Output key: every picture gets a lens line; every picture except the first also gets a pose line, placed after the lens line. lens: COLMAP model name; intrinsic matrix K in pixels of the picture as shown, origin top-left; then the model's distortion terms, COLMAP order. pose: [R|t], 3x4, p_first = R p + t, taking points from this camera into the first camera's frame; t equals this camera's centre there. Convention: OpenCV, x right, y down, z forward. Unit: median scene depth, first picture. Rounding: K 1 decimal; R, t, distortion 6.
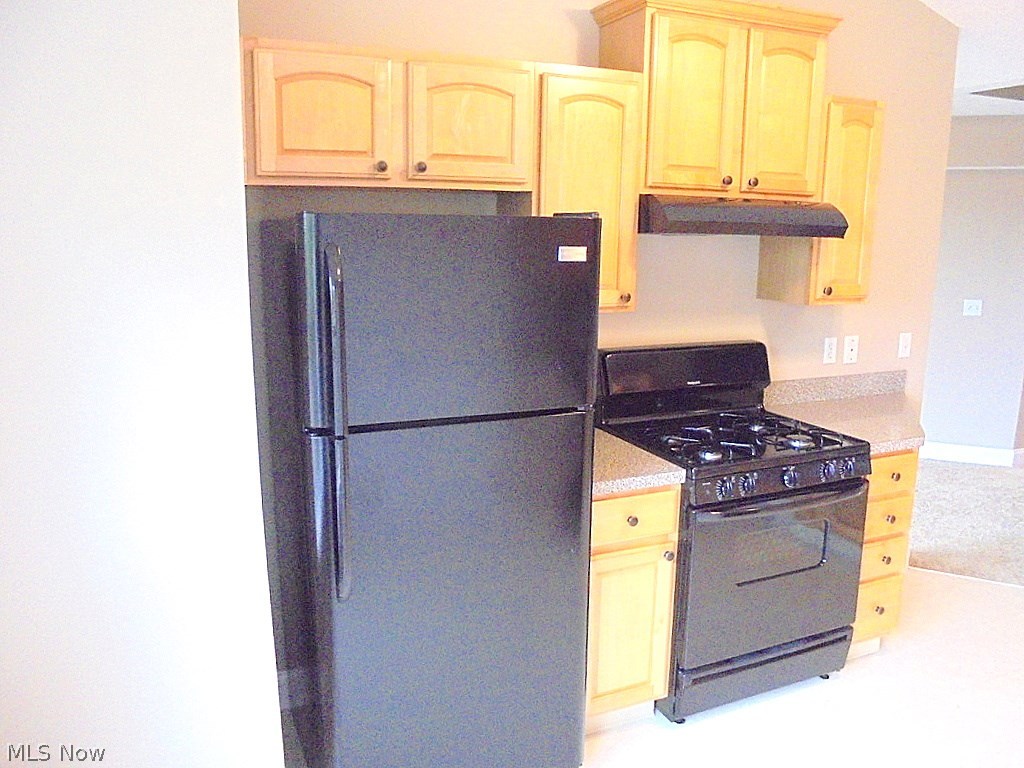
lens RADIAL K [[772.7, 0, 508.1], [0, 772.7, 393.0], [0, 0, 1]] dist [-0.133227, 0.120833]
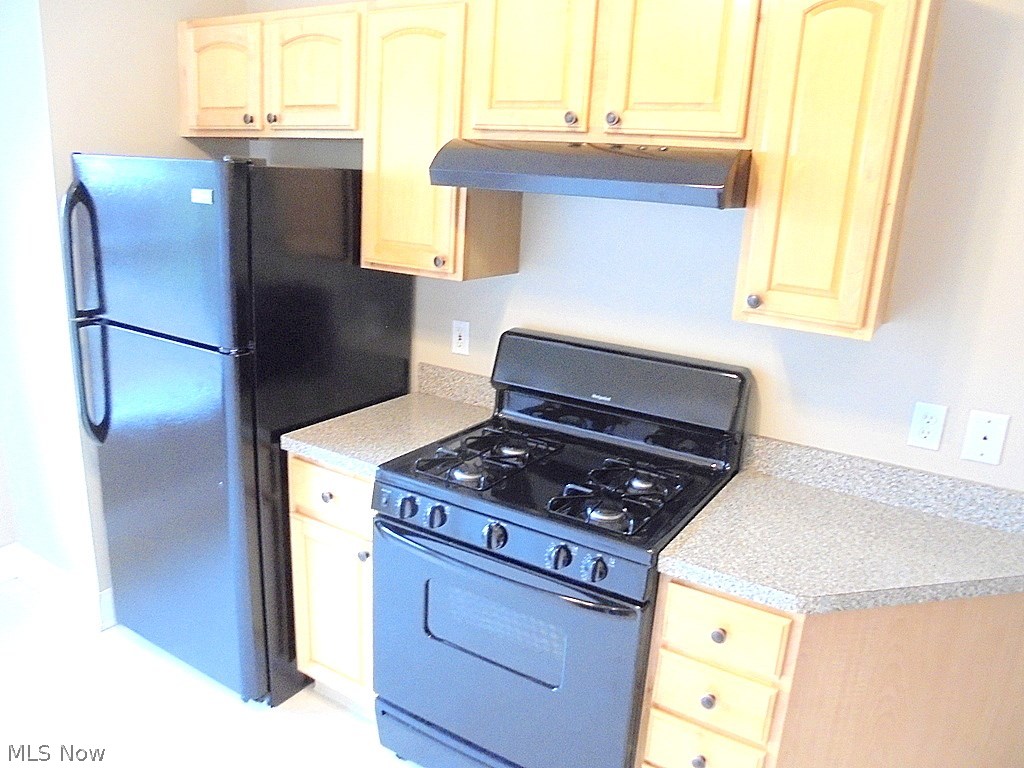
lens RADIAL K [[772.7, 0, 508.1], [0, 772.7, 393.0], [0, 0, 1]] dist [-0.133227, 0.120833]
pose [[0.569850, 0.249505, -0.782954, 0.864537], [-0.216033, 0.964763, 0.150210, -0.122102], [0.792843, 0.083547, 0.603672, 0.529522]]
